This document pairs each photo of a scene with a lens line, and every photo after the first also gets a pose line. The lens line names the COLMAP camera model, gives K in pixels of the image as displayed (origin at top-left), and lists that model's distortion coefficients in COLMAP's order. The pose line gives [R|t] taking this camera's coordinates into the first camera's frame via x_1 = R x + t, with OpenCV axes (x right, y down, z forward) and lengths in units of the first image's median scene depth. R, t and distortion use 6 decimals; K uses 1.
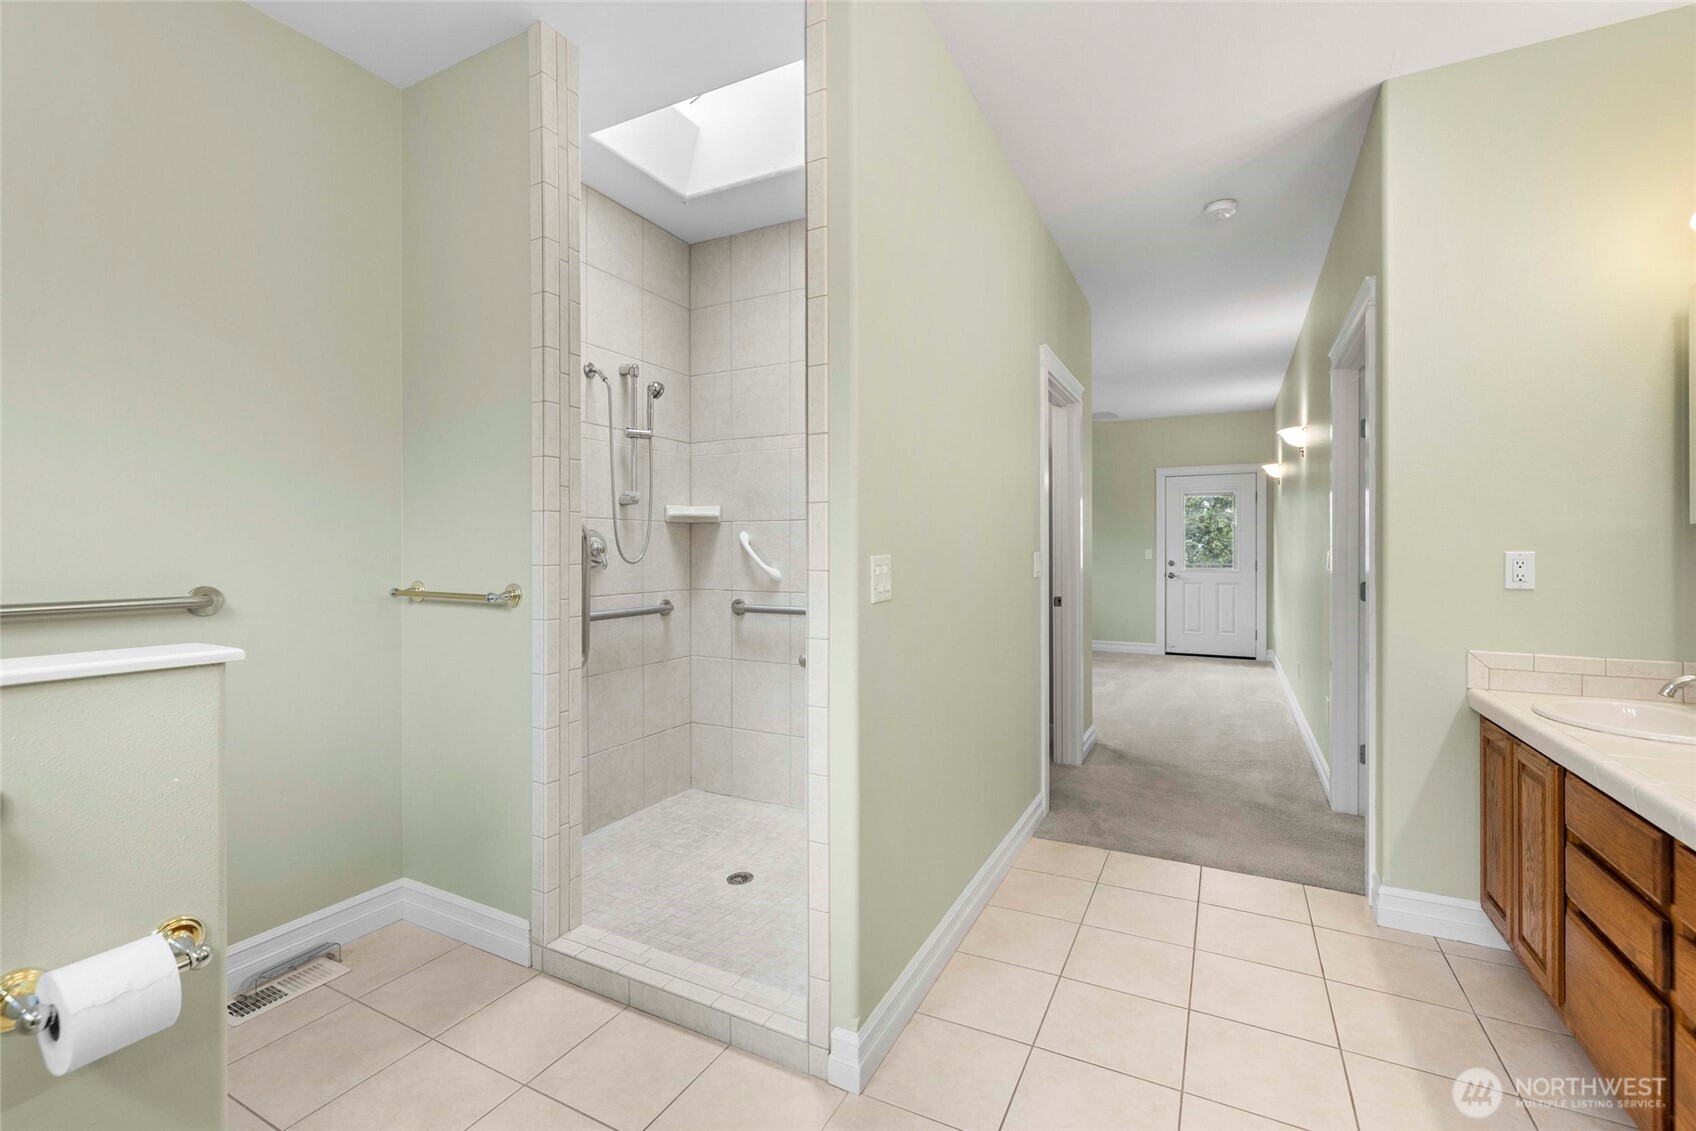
lens RADIAL K [[711.6, 0, 853.8], [0, 711.6, 559.4], [0, 0, 1]] dist [-0.000074, 0.000242]
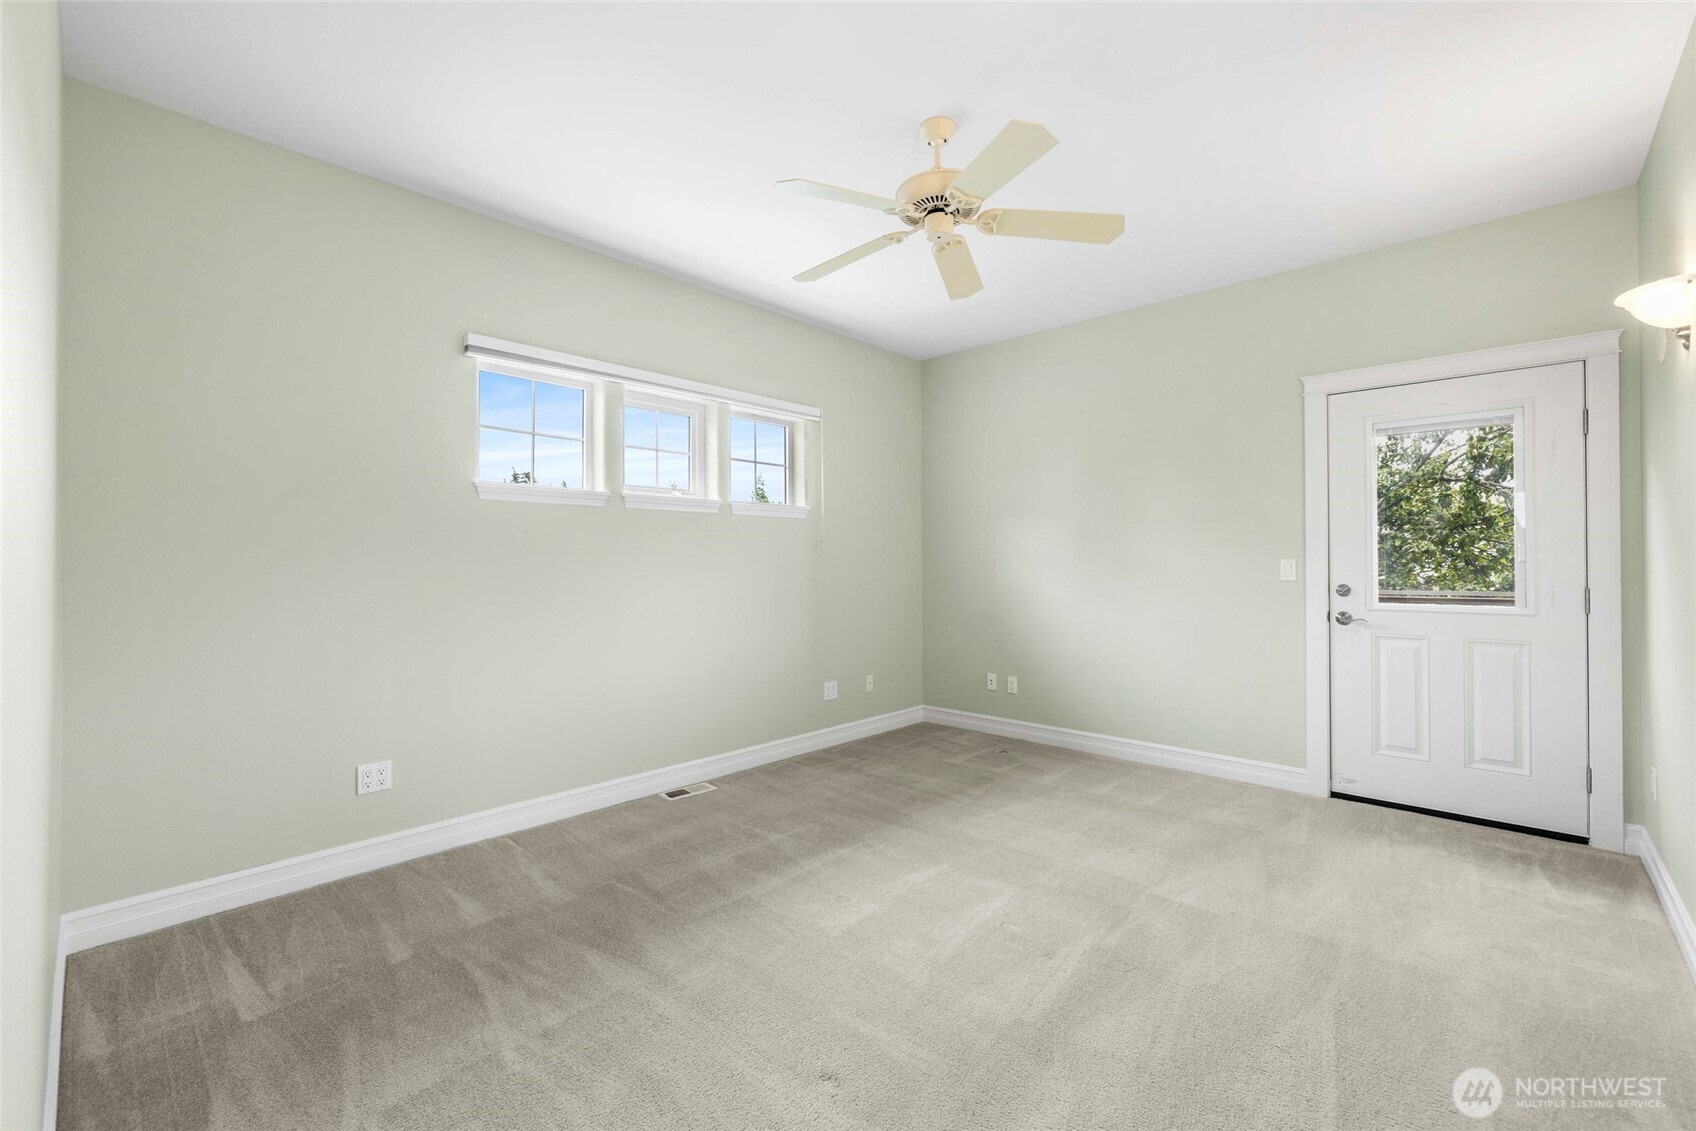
lens RADIAL K [[711.6, 0, 844.7], [0, 711.6, 562.4], [0, 0, 1]] dist [-0.000074, 0.000242]
pose [[0.962358, -0.003310, -0.271765, 0.269485], [0.000075, 0.999929, -0.011912, -0.006536], [0.271785, 0.011444, 0.962290, 0.493986]]
